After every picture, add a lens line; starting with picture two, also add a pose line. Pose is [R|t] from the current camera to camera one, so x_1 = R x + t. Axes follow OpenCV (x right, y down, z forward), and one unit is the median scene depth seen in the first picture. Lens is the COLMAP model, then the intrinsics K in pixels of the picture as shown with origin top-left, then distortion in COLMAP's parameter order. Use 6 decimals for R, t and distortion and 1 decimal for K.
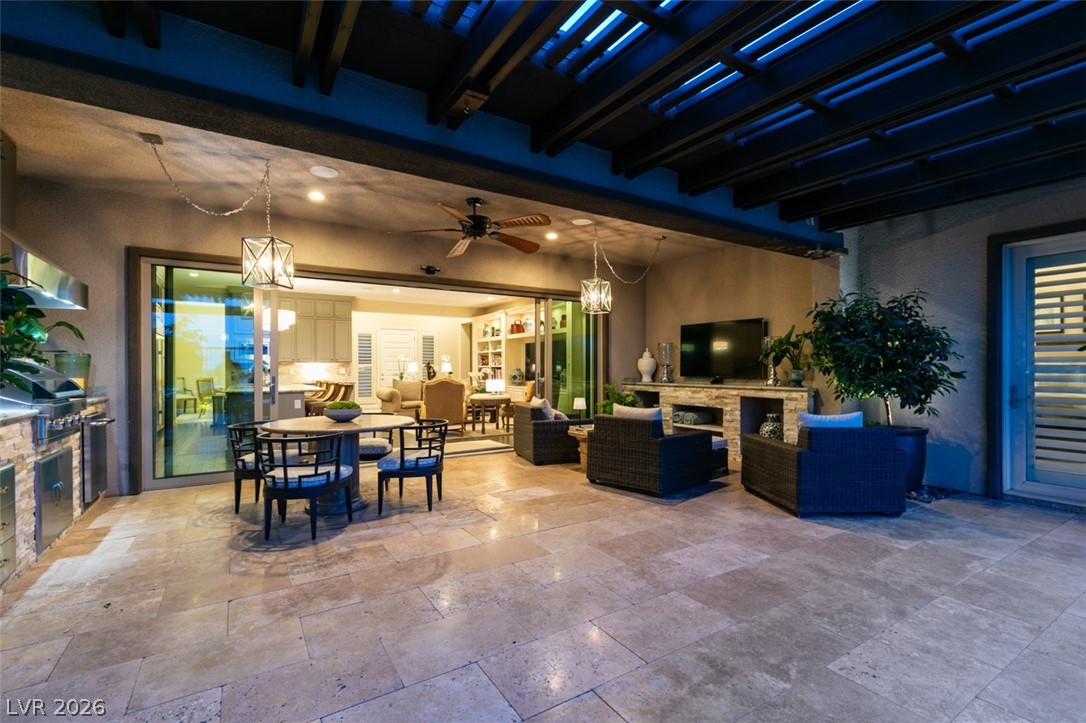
lens RADIAL K [[491.9, 0, 535.6], [0, 491.9, 362.3], [0, 0, 1]] dist [0.001714, -0.001368]
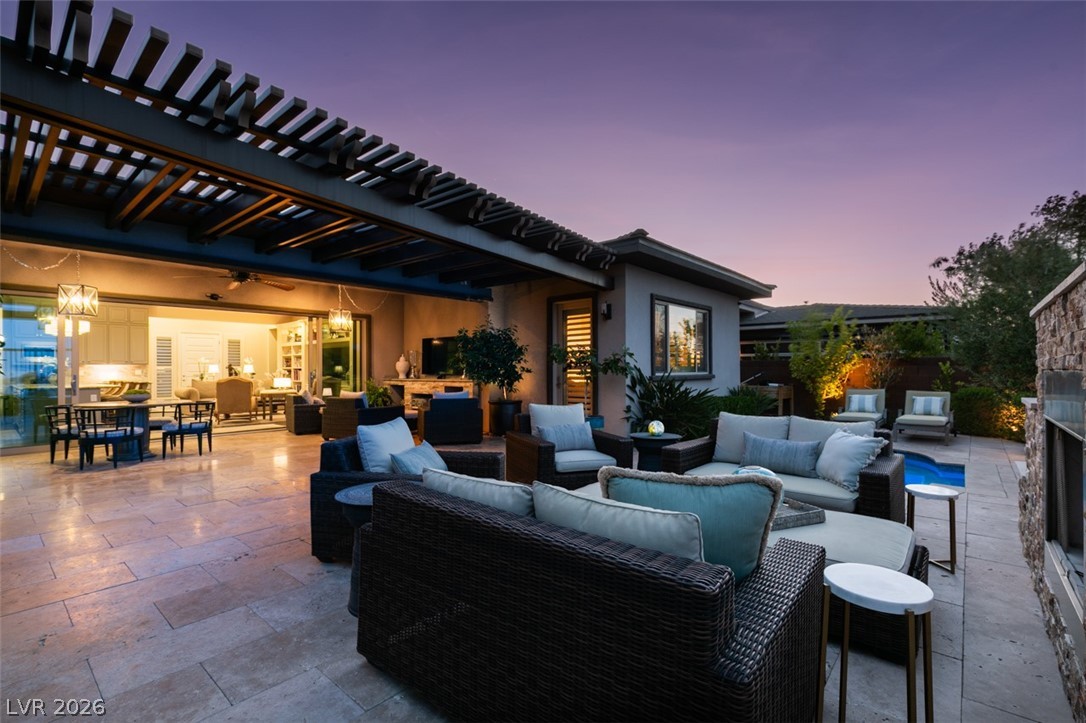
lens RADIAL K [[491.9, 0, 542.8], [0, 491.9, 365.0], [0, 0, 1]] dist [0.001714, -0.001368]
pose [[0.951913, 0.000192, 0.306369, 0.219653], [-0.000668, 0.999999, 0.001450, -0.000573], [-0.306368, -0.001585, 0.951912, -0.541308]]
